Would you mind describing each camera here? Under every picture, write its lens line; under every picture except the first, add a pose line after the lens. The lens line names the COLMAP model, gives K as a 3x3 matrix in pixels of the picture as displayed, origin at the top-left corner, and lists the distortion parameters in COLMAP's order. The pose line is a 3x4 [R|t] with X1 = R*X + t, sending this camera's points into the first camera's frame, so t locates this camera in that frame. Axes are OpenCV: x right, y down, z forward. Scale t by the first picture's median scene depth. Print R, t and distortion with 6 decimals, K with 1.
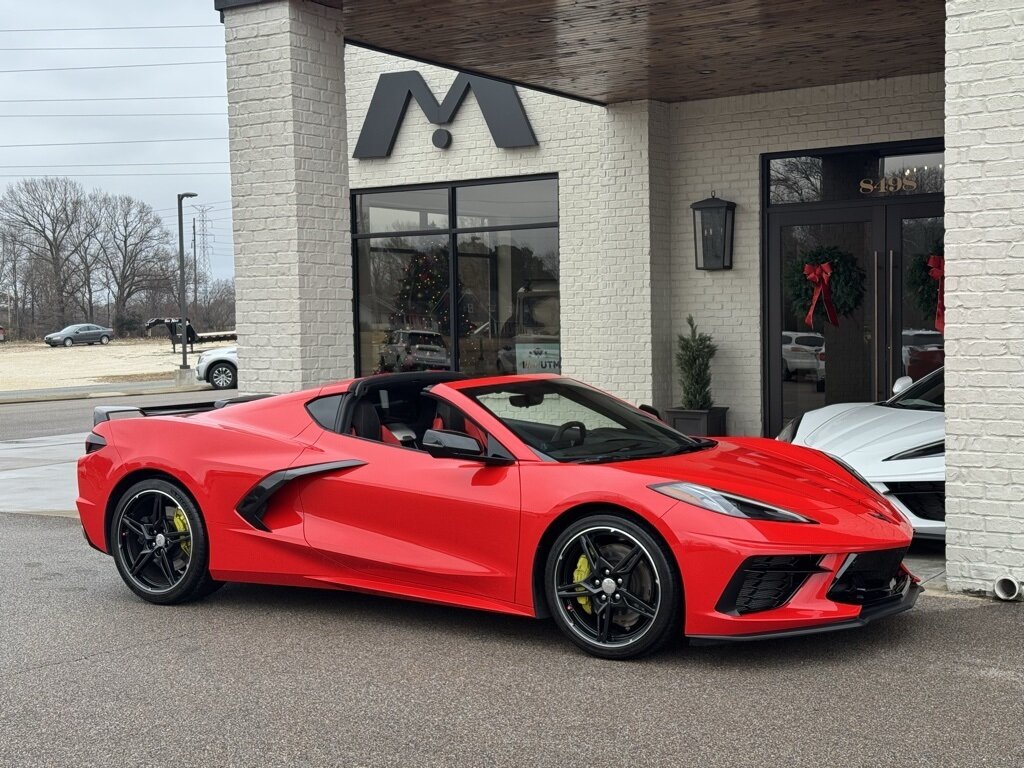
lens RADIAL K [[1411.5, 0, 513.9], [0, 1411.5, 386.7], [0, 0, 1]] dist [0.205912, -0.447692]
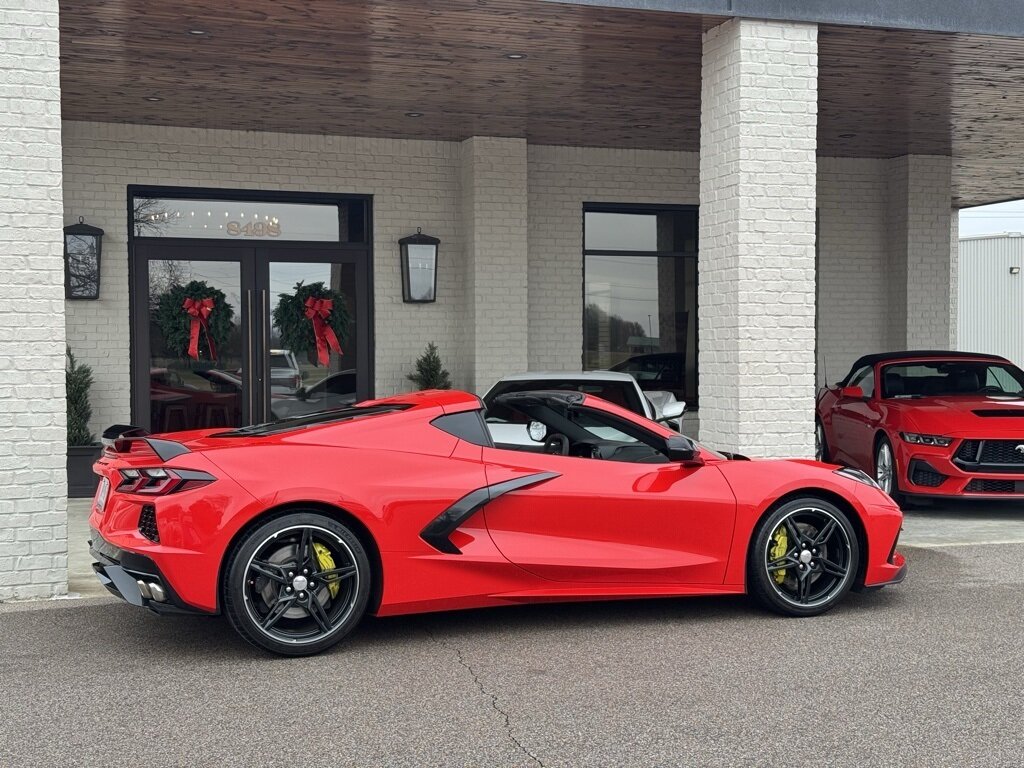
lens RADIAL K [[1408.2, 0, 507.9], [0, 1408.2, 382.9], [0, 0, 1]] dist [0.186051, -0.316509]
pose [[0.611767, -0.002243, 0.791035, -0.467209], [0.031556, 0.999269, -0.021571, 0.004078], [-0.790408, 0.038158, 0.611391, 0.197572]]
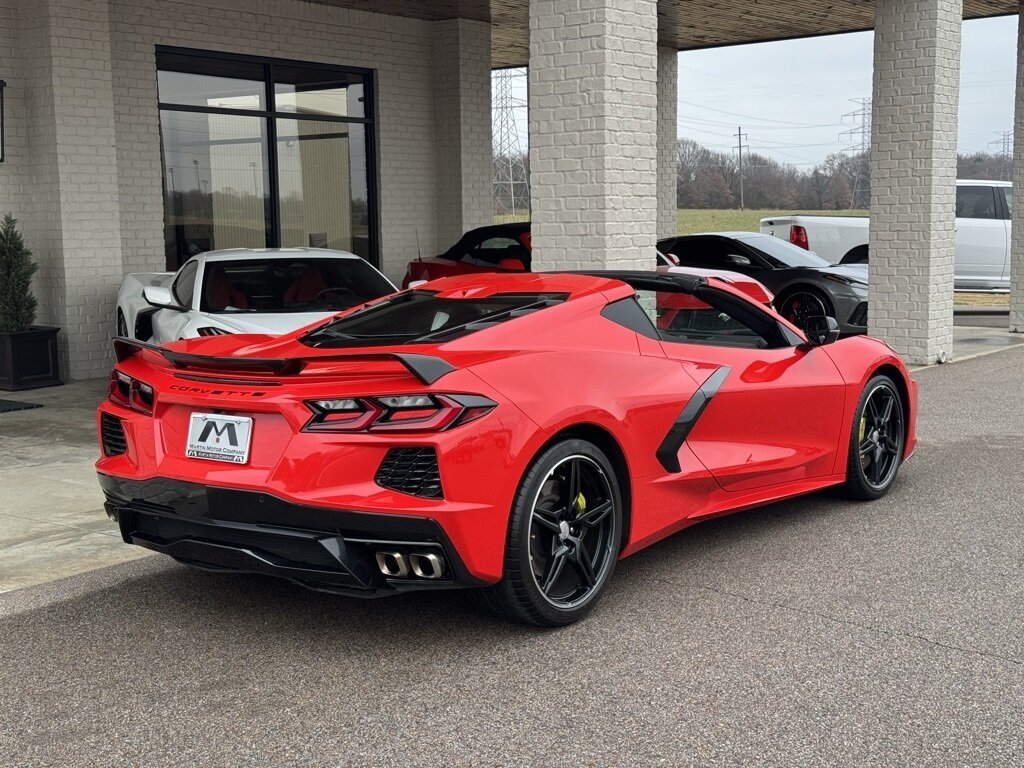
lens RADIAL K [[1410.0, 0, 516.7], [0, 1410.0, 383.8], [0, 0, 1]] dist [0.190633, -0.372085]
pose [[0.088148, -0.100410, 0.991034, -0.491805], [0.060855, 0.993591, 0.095257, -0.014088], [-0.994247, 0.051913, 0.093694, 0.521020]]
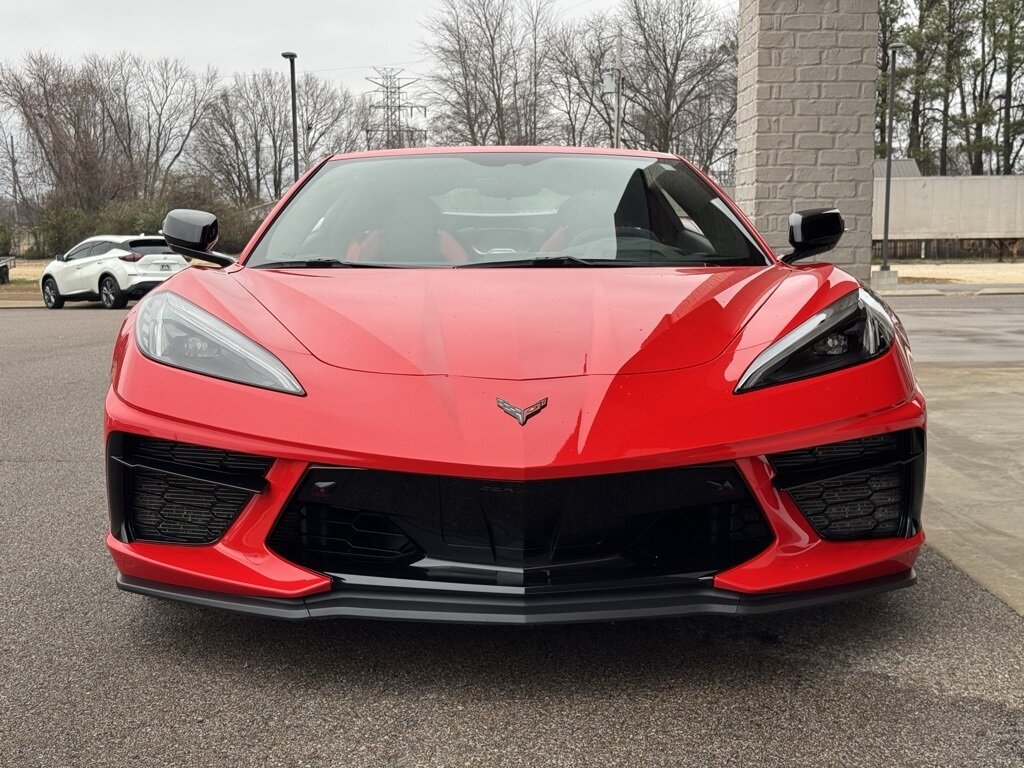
lens RADIAL K [[1413.5, 0, 511.2], [0, 1413.5, 388.1], [0, 0, 1]] dist [0.206184, -0.440592]
pose [[0.545065, 0.104526, -0.831853, 0.285250], [-0.042787, 0.994373, 0.096911, 0.019479], [0.837301, -0.017230, 0.546470, 0.350520]]
